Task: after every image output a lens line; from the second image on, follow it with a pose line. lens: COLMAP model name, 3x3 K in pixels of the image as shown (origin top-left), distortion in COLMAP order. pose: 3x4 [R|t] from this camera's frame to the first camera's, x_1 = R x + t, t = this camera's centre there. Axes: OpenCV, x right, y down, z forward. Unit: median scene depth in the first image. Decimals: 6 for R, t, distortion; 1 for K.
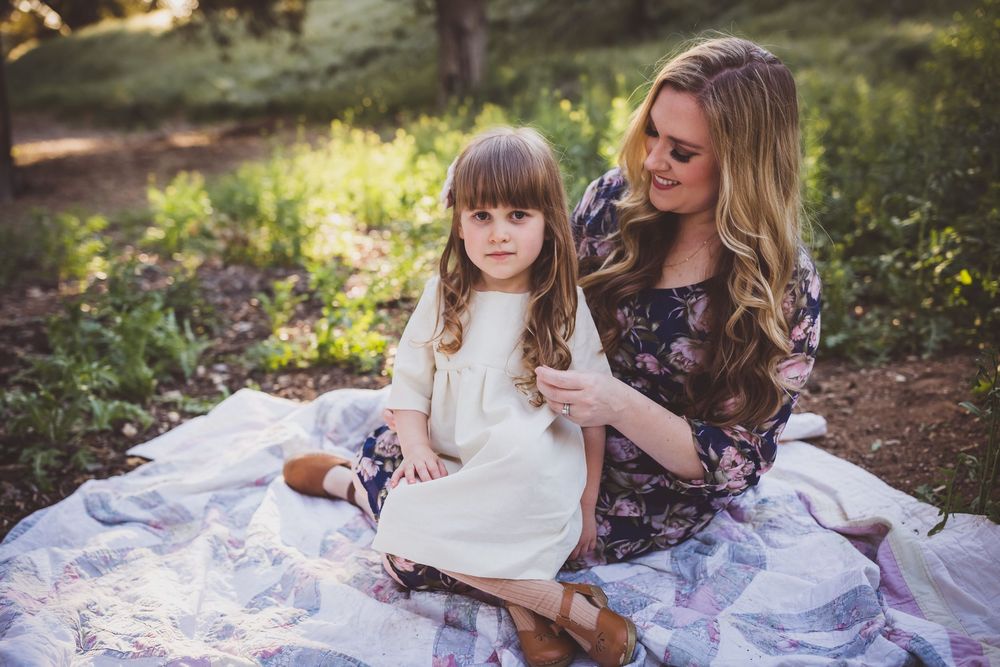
lens RADIAL K [[964.2, 0, 503.0], [0, 964.2, 345.9], [0, 0, 1]] dist [-0.001101, -0.033196]
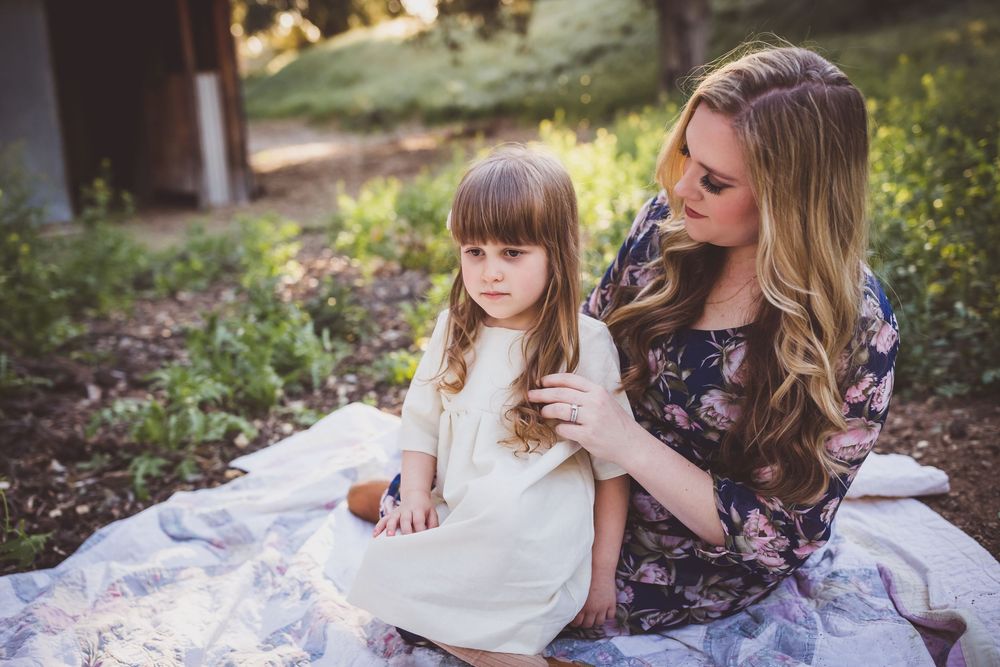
lens RADIAL K [[964.2, 0, 503.0], [0, 964.2, 345.9], [0, 0, 1]] dist [-0.001101, -0.033196]
pose [[0.970868, 0.025272, -0.238280, 0.152875], [-0.024362, 0.999680, 0.006765, -0.033298], [0.238375, -0.000763, 0.971173, 0.084714]]
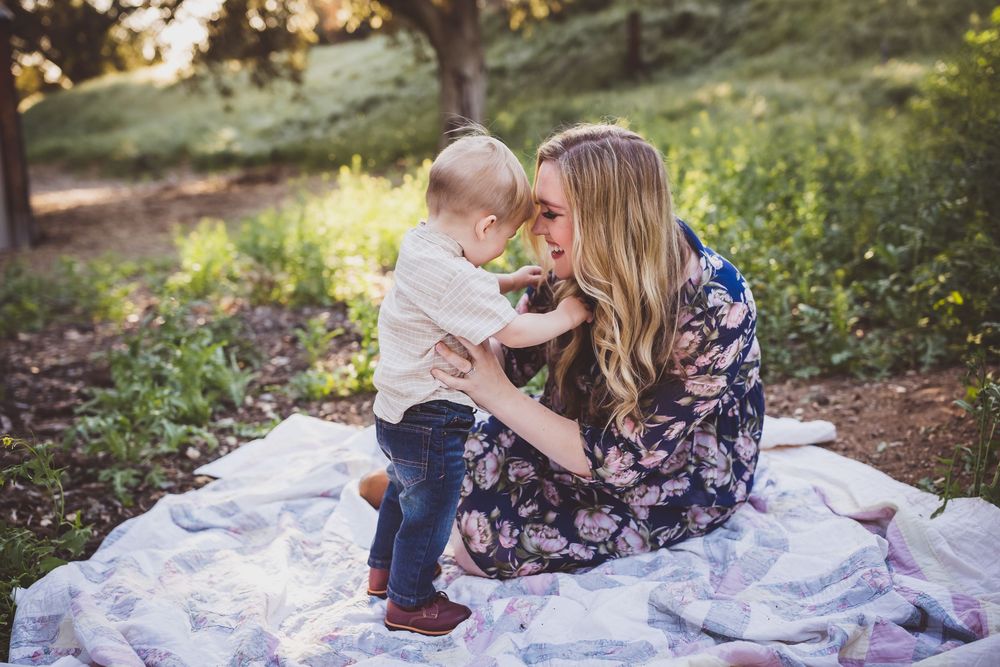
lens RADIAL K [[964.2, 0, 503.0], [0, 964.2, 345.9], [0, 0, 1]] dist [-0.001101, -0.033196]
pose [[0.999815, -0.019202, 0.001221, -0.046057], [0.019237, 0.998878, -0.043279, 0.025357], [-0.000389, 0.043295, 0.999062, -0.109929]]
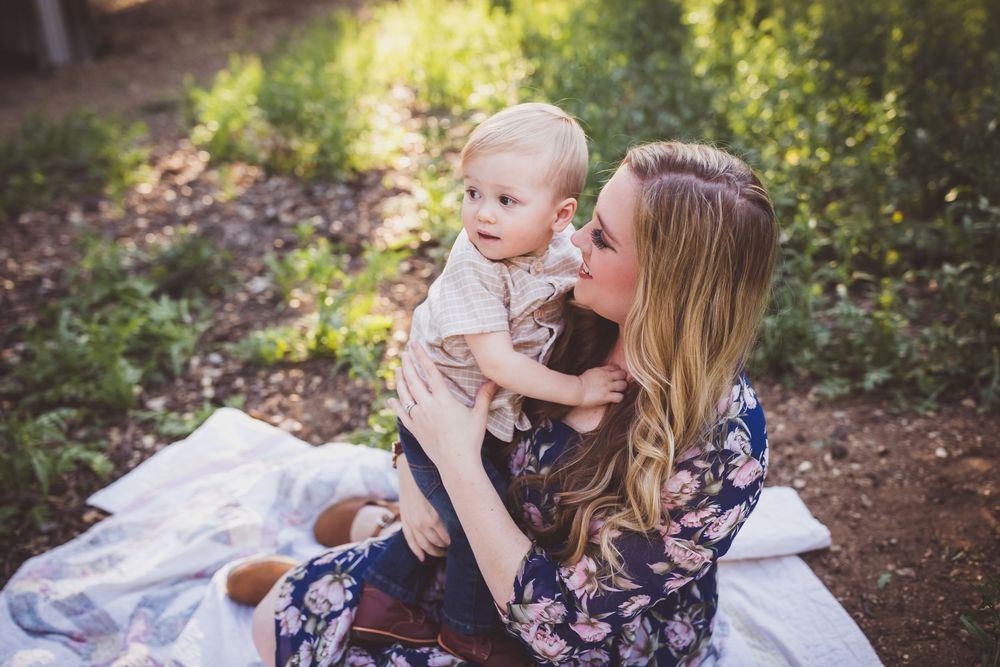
lens RADIAL K [[964.2, 0, 503.0], [0, 964.2, 345.9], [0, 0, 1]] dist [-0.001101, -0.033196]
pose [[0.992336, 0.006035, -0.123419, 0.153826], [0.017914, 0.981228, 0.192019, -0.248425], [0.122261, -0.192758, 0.973600, 0.177679]]
